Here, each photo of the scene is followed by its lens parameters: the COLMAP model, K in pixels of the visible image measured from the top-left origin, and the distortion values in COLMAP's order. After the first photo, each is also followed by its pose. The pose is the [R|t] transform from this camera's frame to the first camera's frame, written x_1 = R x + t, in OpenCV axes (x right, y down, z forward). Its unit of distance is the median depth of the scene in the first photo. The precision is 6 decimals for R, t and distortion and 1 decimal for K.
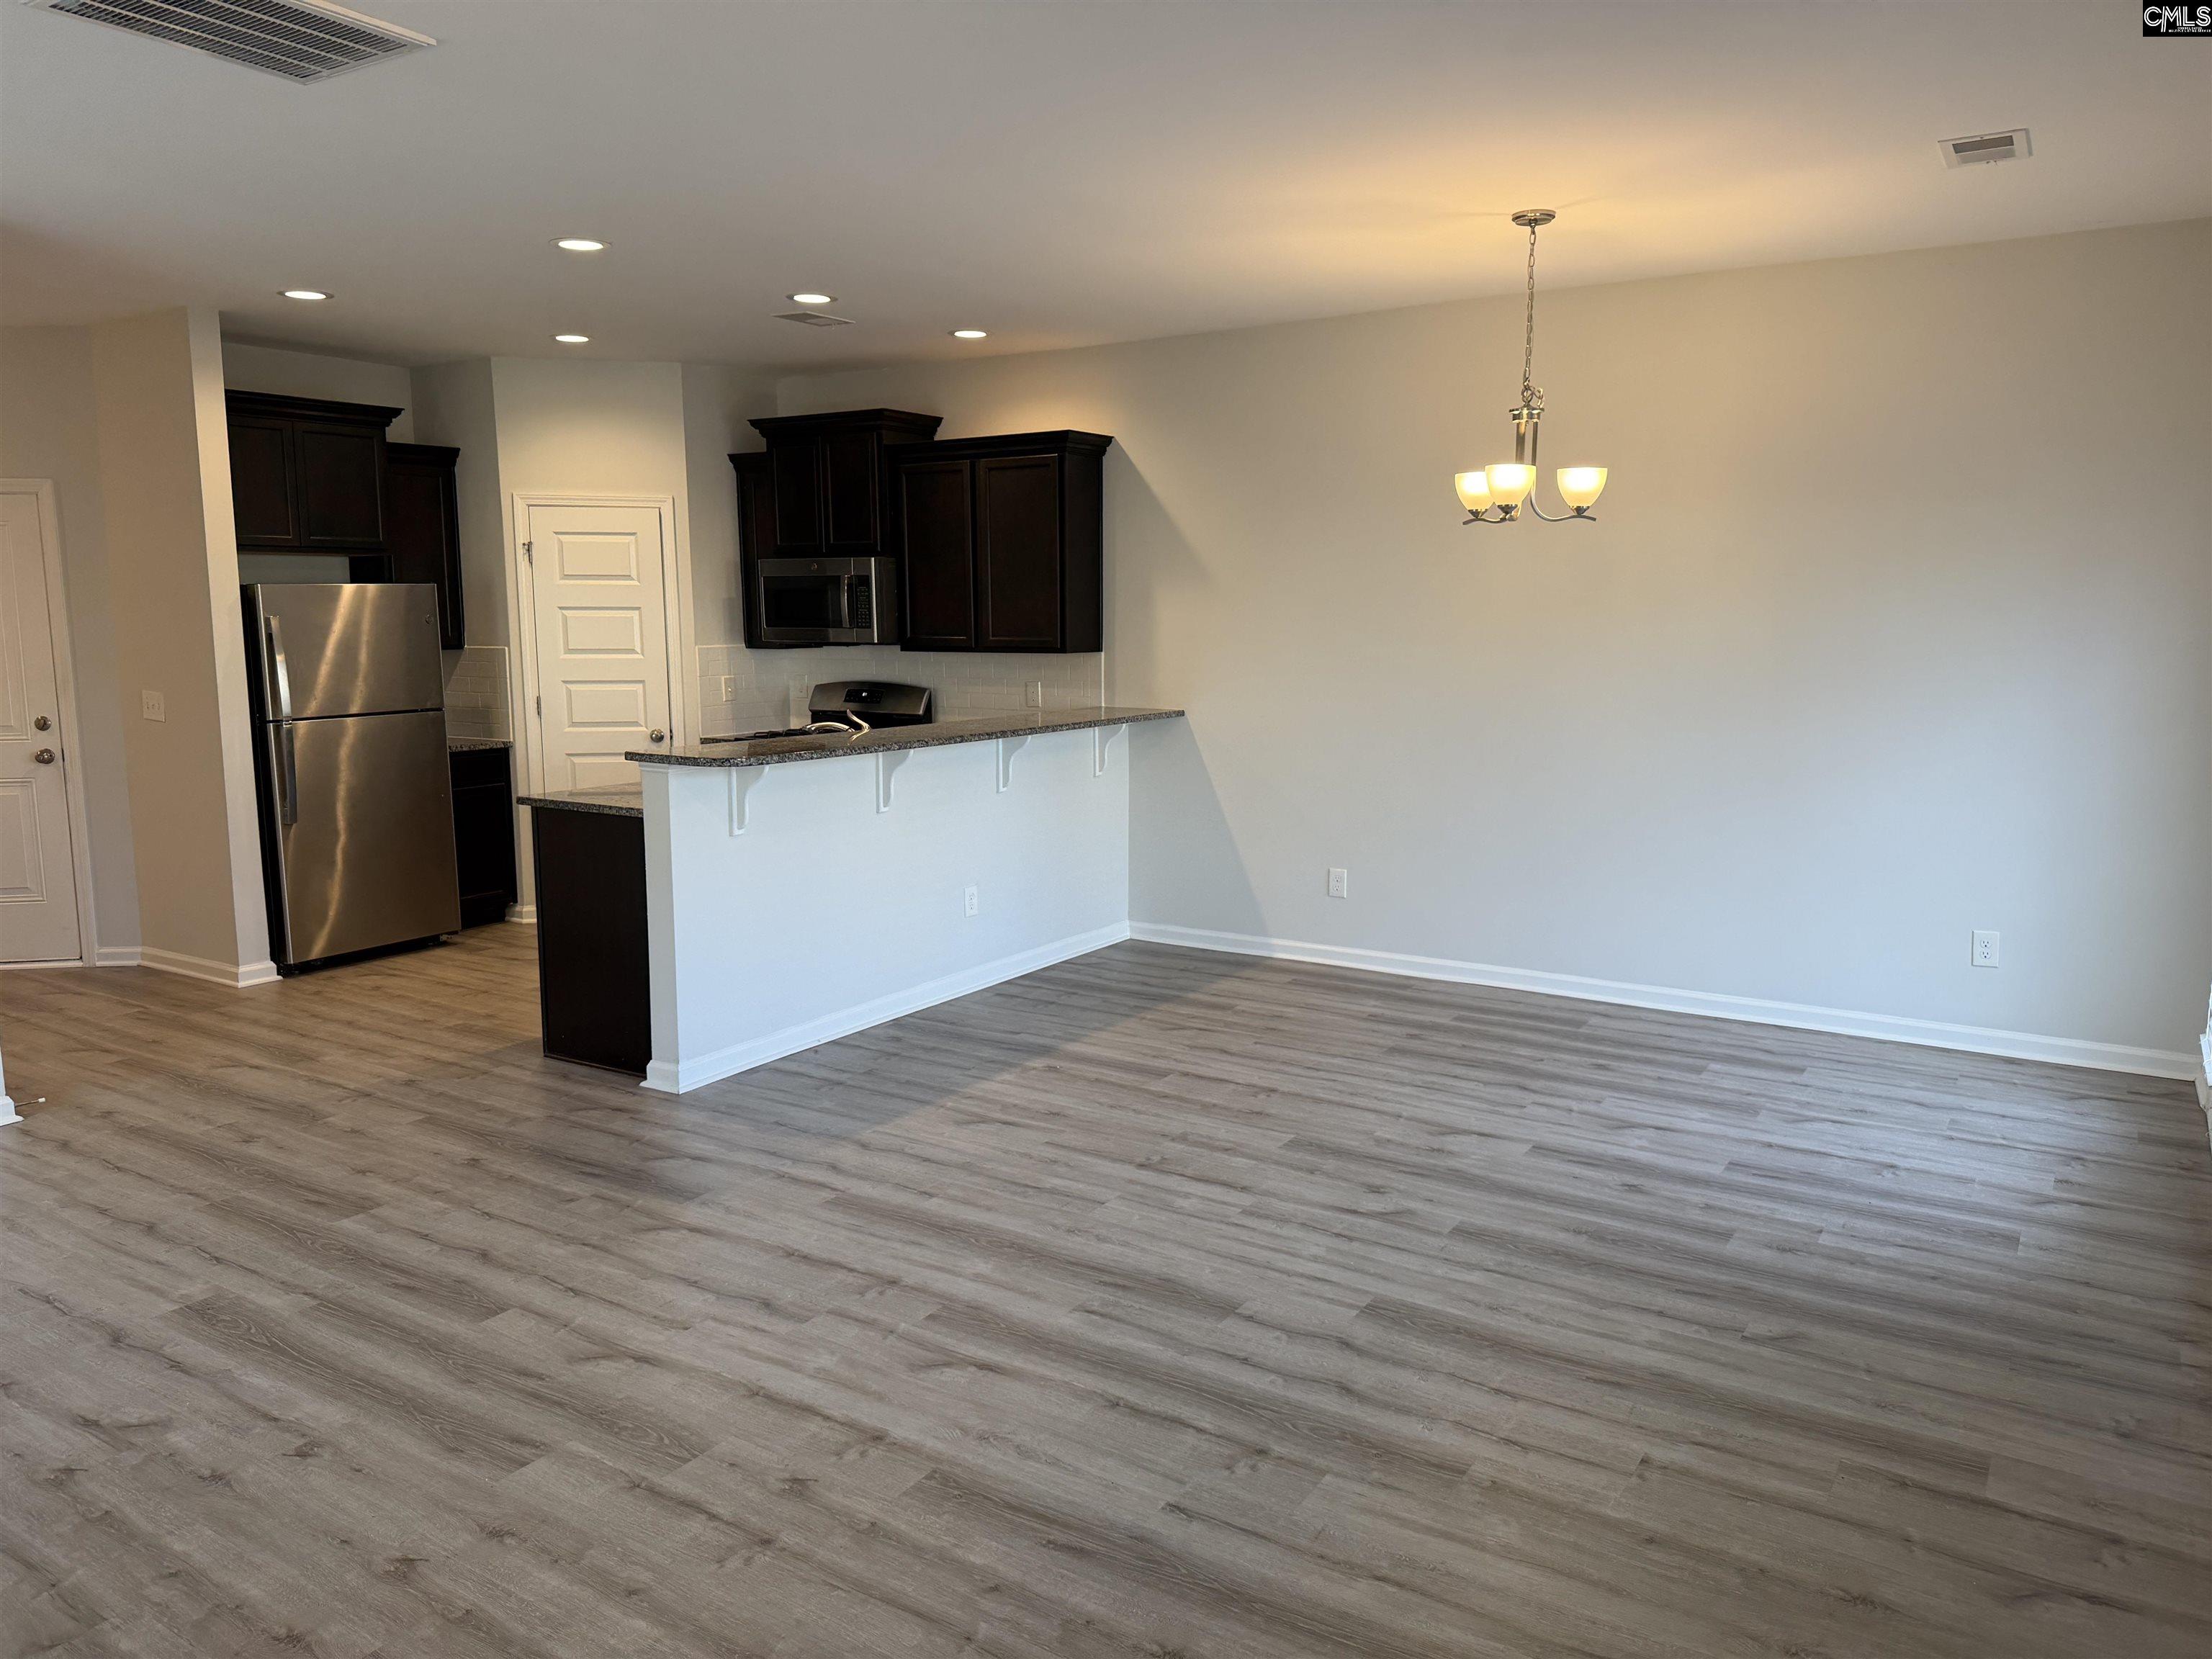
lens RADIAL K [[1549.5, 0, 1099.8], [0, 1549.5, 815.8], [0, 0, 1]] dist [0.042087, -0.054829]
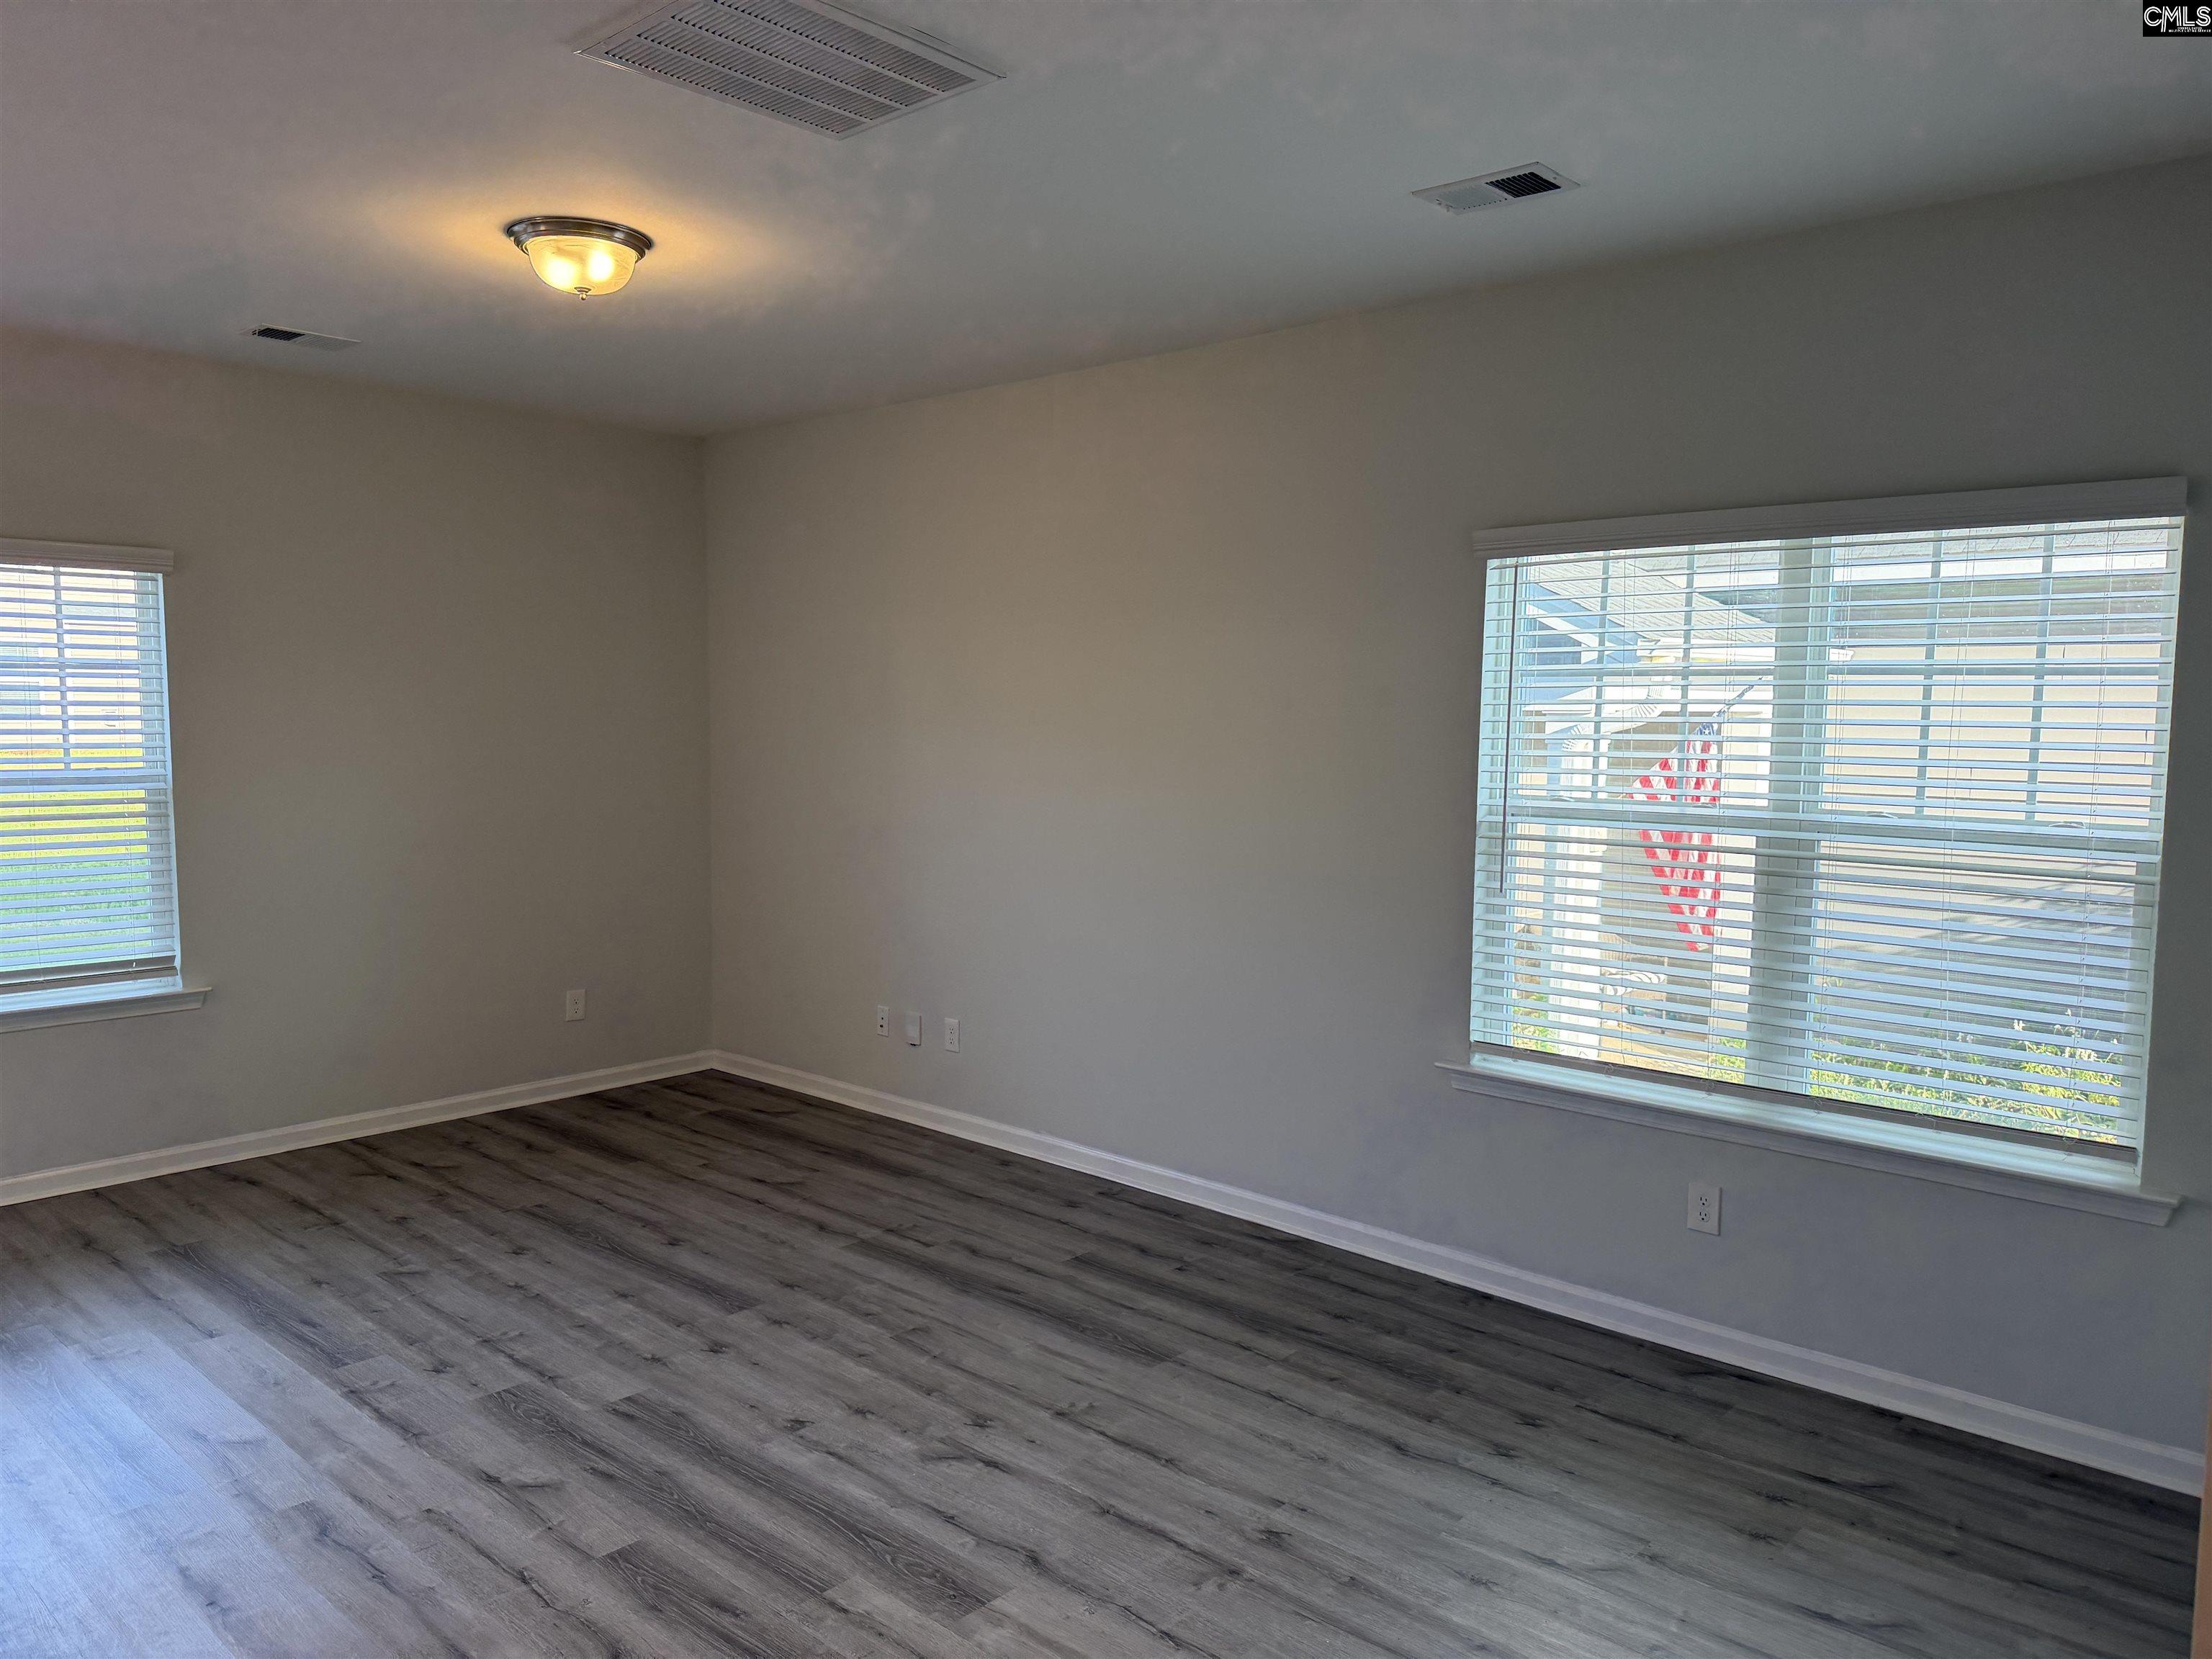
lens RADIAL K [[1549.5, 0, 1095.8], [0, 1549.5, 837.9], [0, 0, 1]] dist [0.042087, -0.054829]
pose [[-0.986335, -0.017935, 0.163771, -0.573536], [0.017629, 0.976860, 0.213152, -0.174817], [-0.163804, 0.213127, -0.963195, 1.254354]]
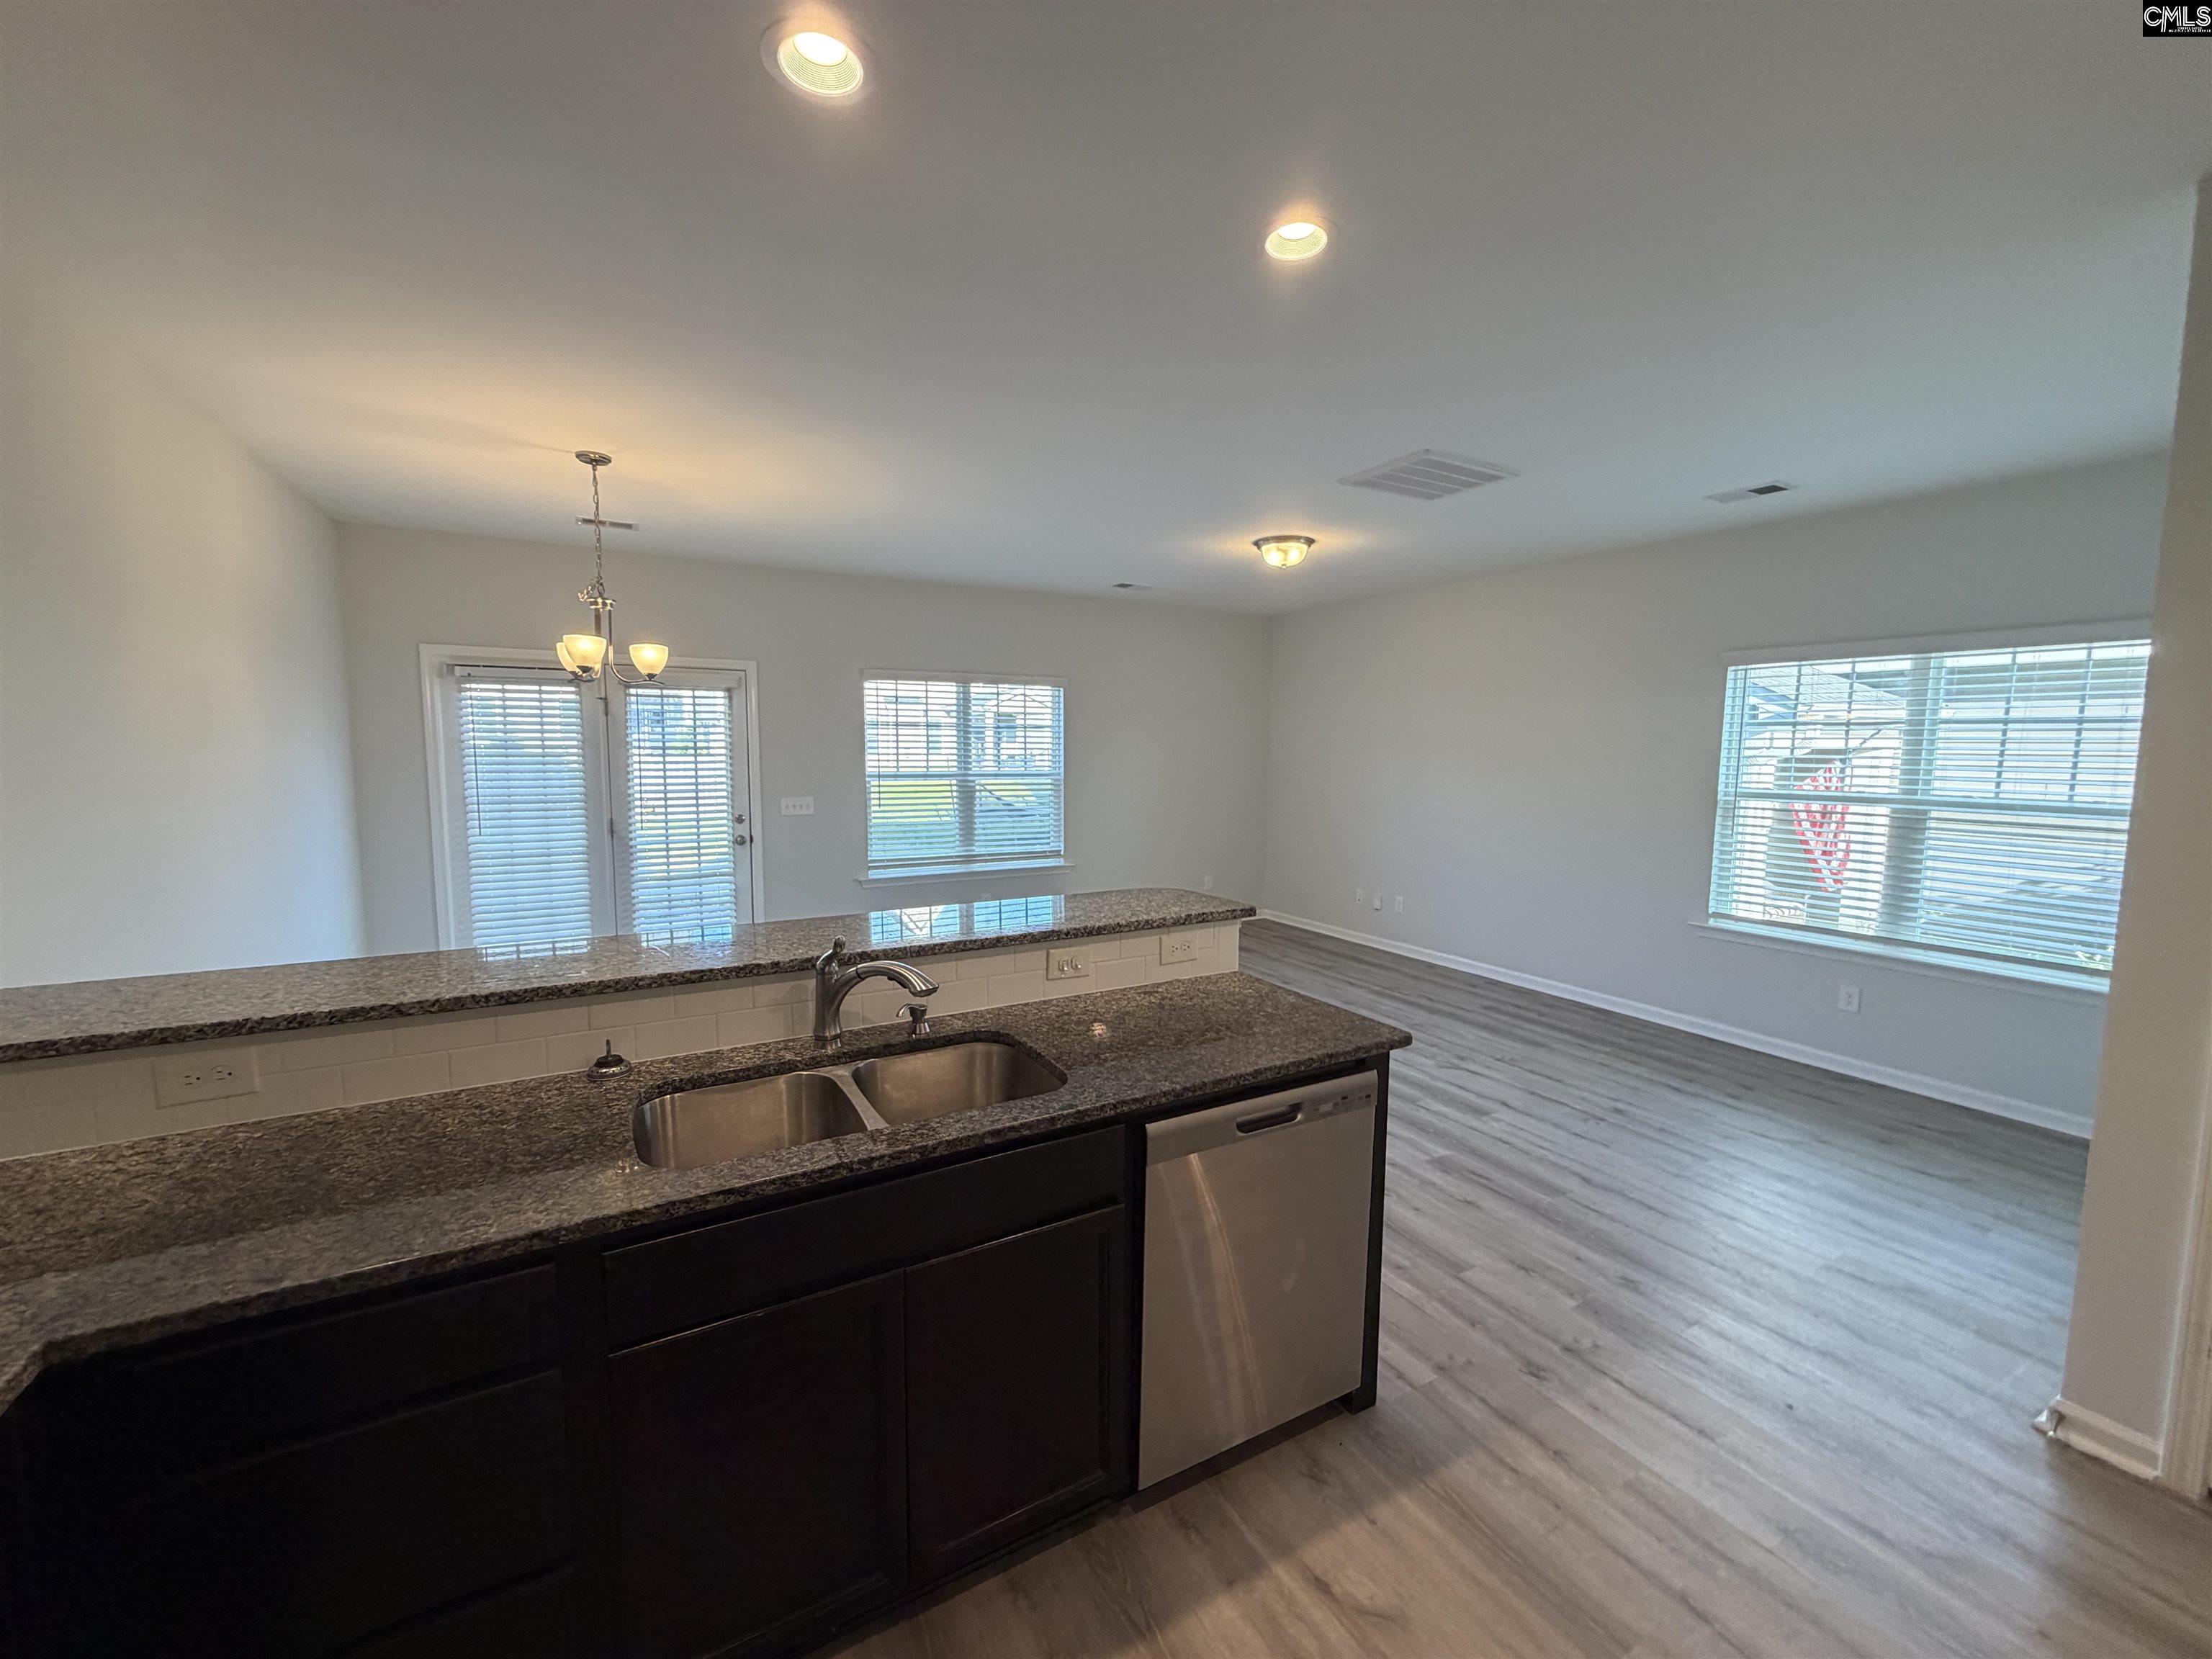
lens RADIAL K [[880.2, 0, 1102.8], [0, 880.2, 830.6], [0, 0, 1]] dist [-0.000968, 0.000575]
pose [[-0.886575, -0.045978, 0.460294, -0.484997], [0.058319, 0.975999, 0.209820, -0.206539], [-0.458893, 0.212865, -0.862615, 1.551088]]
